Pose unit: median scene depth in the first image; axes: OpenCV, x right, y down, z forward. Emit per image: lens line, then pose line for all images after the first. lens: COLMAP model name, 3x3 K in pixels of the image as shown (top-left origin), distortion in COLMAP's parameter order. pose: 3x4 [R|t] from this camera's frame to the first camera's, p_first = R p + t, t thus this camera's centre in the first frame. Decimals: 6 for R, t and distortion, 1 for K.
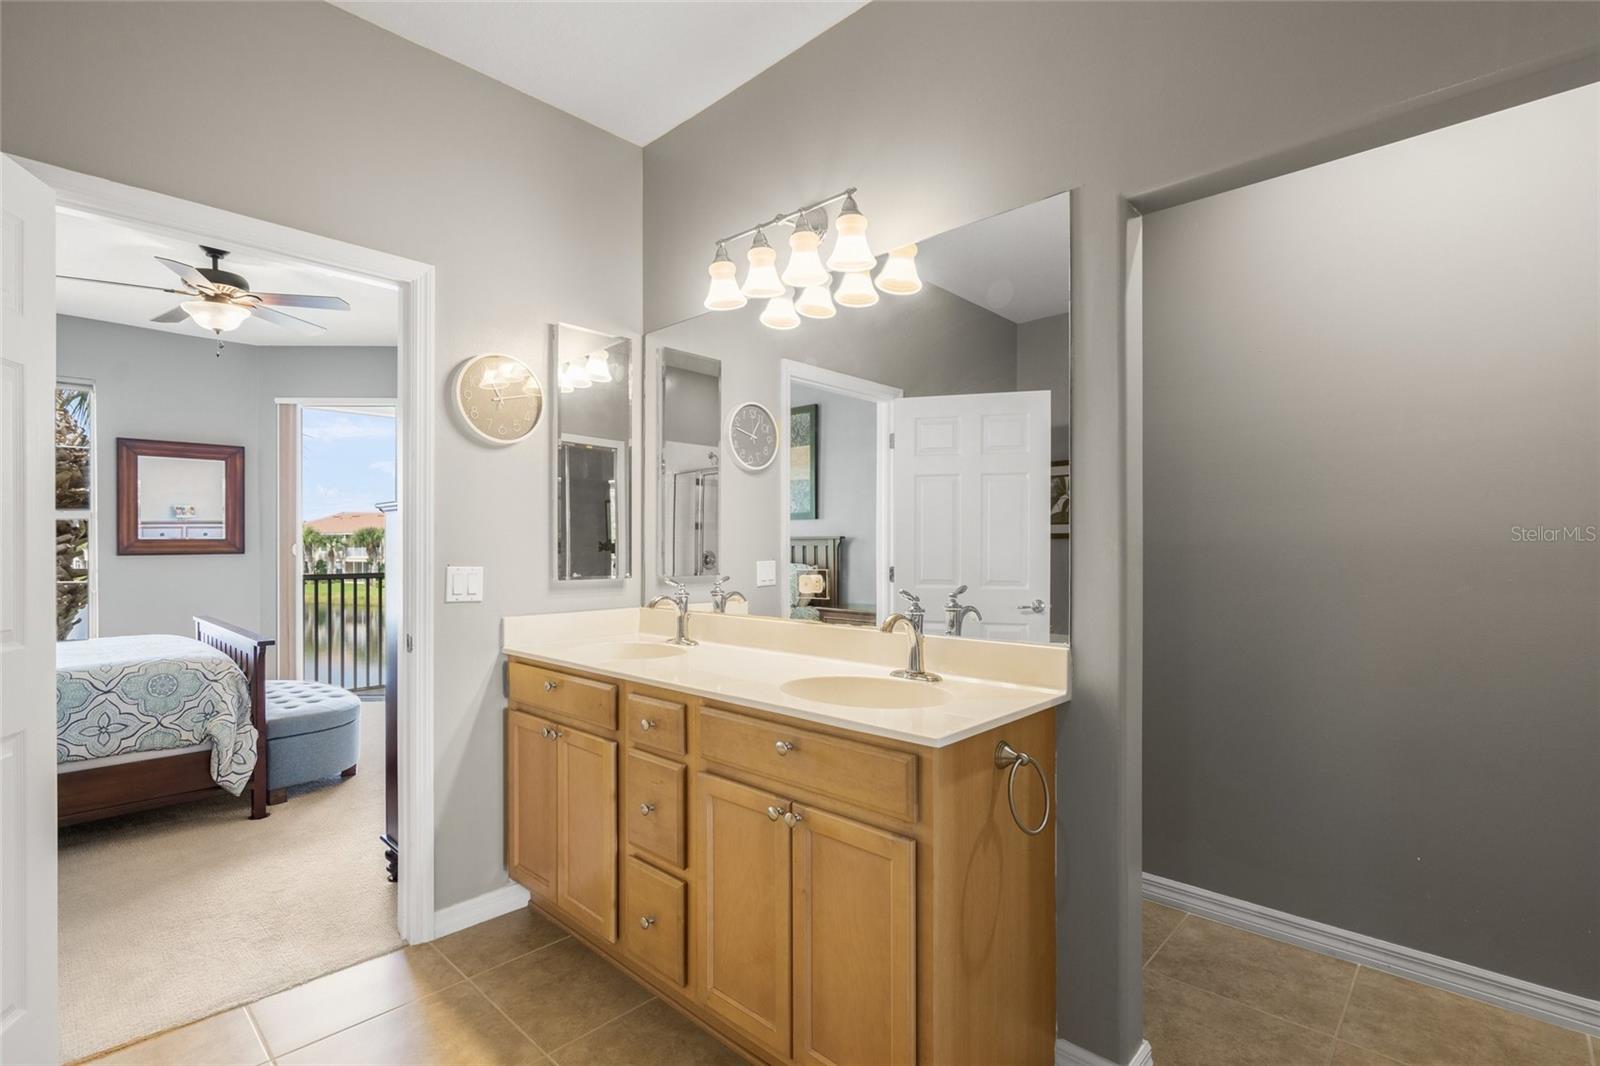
lens RADIAL K [[750.6, 0, 798.4], [0, 750.6, 548.8], [0, 0, 1]] dist [-0.000727, -0.000012]
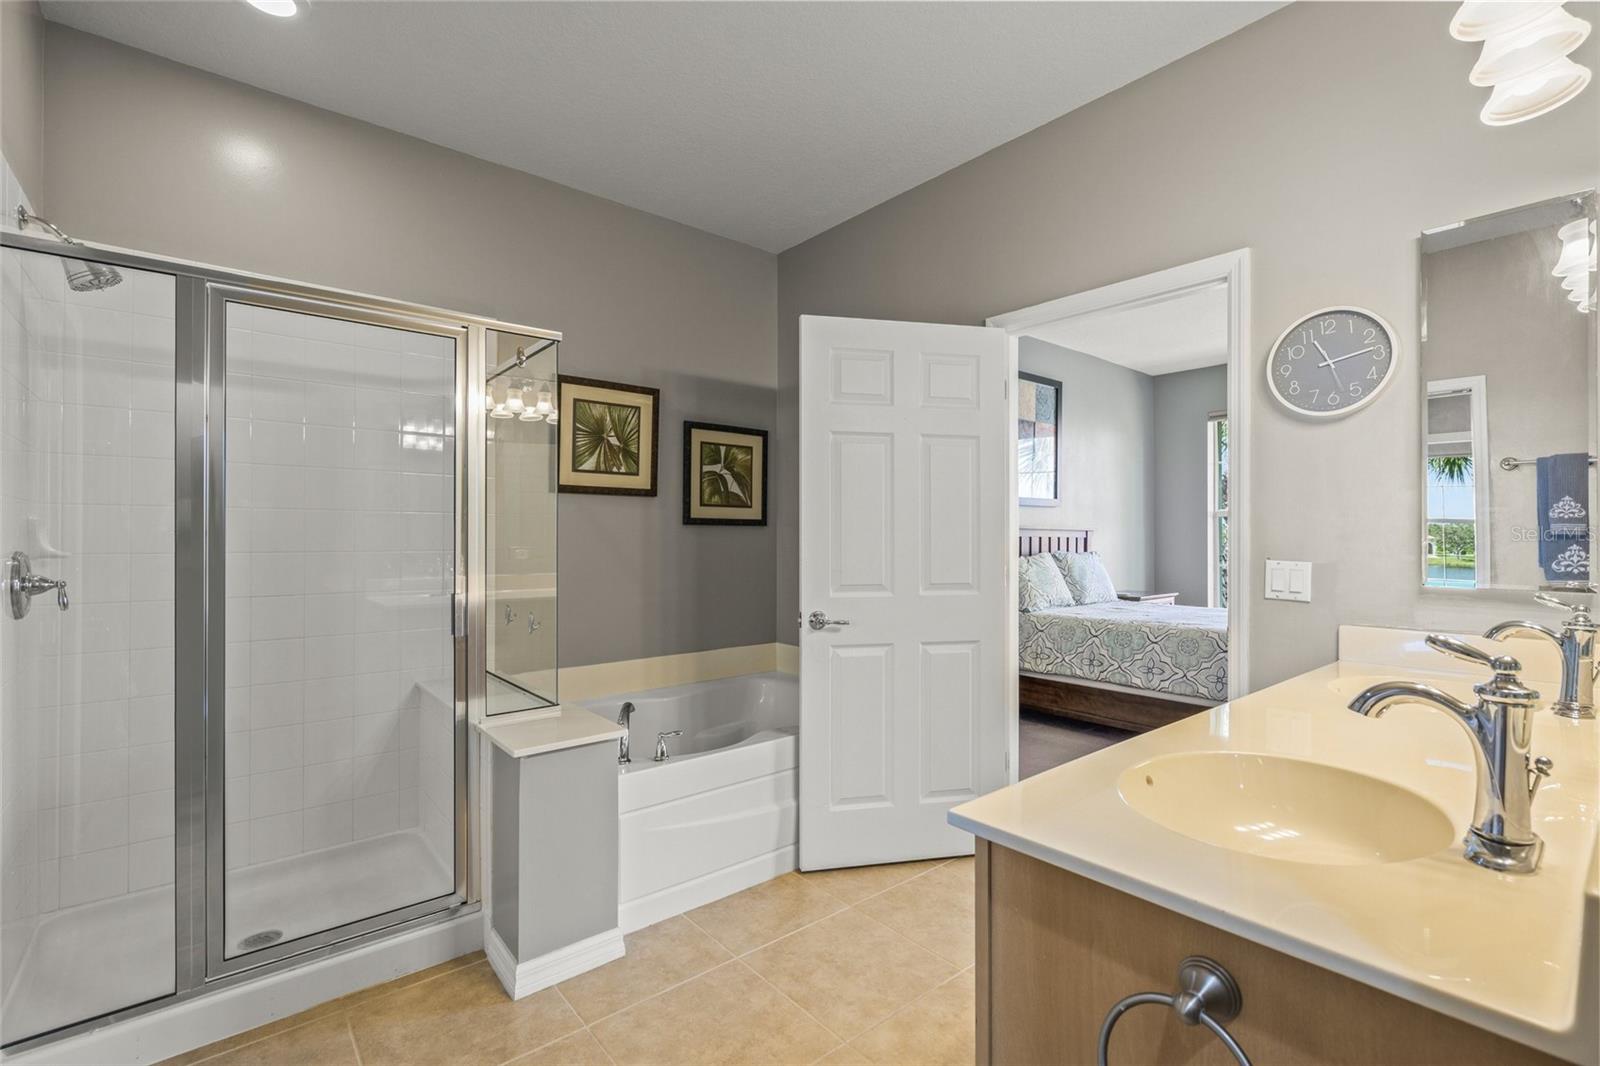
lens RADIAL K [[715.3, 0, 791.6], [0, 715.3, 537.5], [0, 0, 1]] dist [-0.003492, -0.000227]
pose [[-0.126034, -0.000283, -0.992026, 0.484033], [-0.005995, 0.999982, 0.000476, -0.001449], [0.992008, 0.006007, -0.126033, 0.519315]]
